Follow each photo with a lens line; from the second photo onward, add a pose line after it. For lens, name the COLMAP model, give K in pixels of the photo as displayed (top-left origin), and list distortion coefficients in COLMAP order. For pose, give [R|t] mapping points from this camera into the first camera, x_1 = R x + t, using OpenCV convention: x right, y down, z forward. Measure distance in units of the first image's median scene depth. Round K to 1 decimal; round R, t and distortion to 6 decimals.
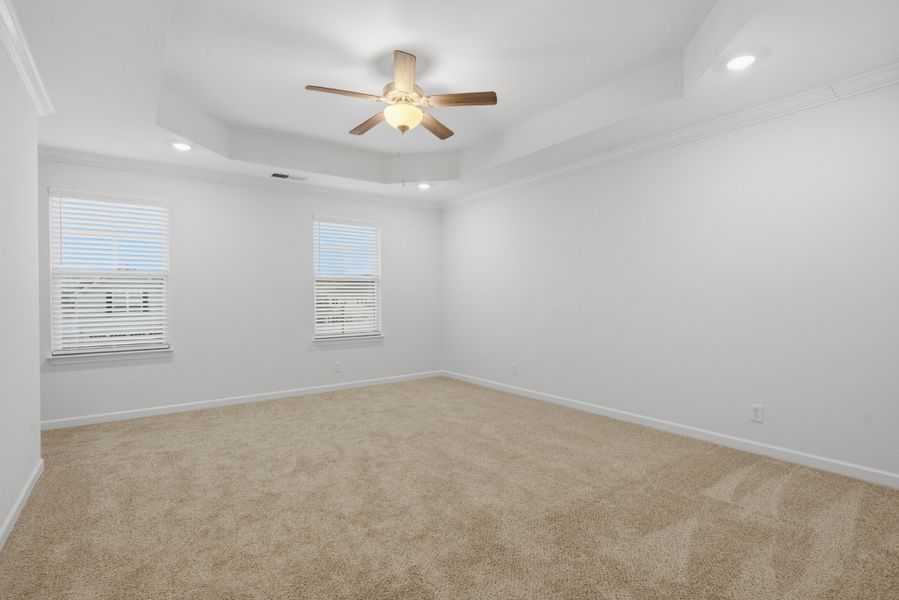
lens RADIAL K [[432.5, 0, 449.5], [0, 432.5, 300.0], [0, 0, 1]] dist [0.000457, 0.020437]
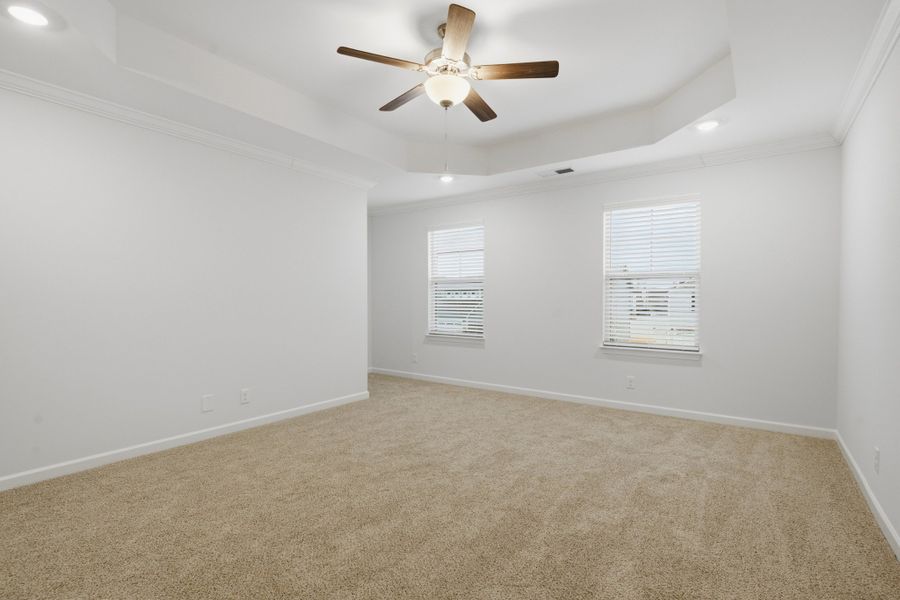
lens RADIAL K [[433.0, 0, 450.0], [0, 433.0, 300.0], [0, 0, 1]] dist [0.000457, 0.020437]
pose [[0.330176, 0.011570, -0.943849, 0.533431], [-0.011013, 0.999904, 0.008404, -0.006611], [0.943855, 0.007620, 0.330272, 0.526041]]
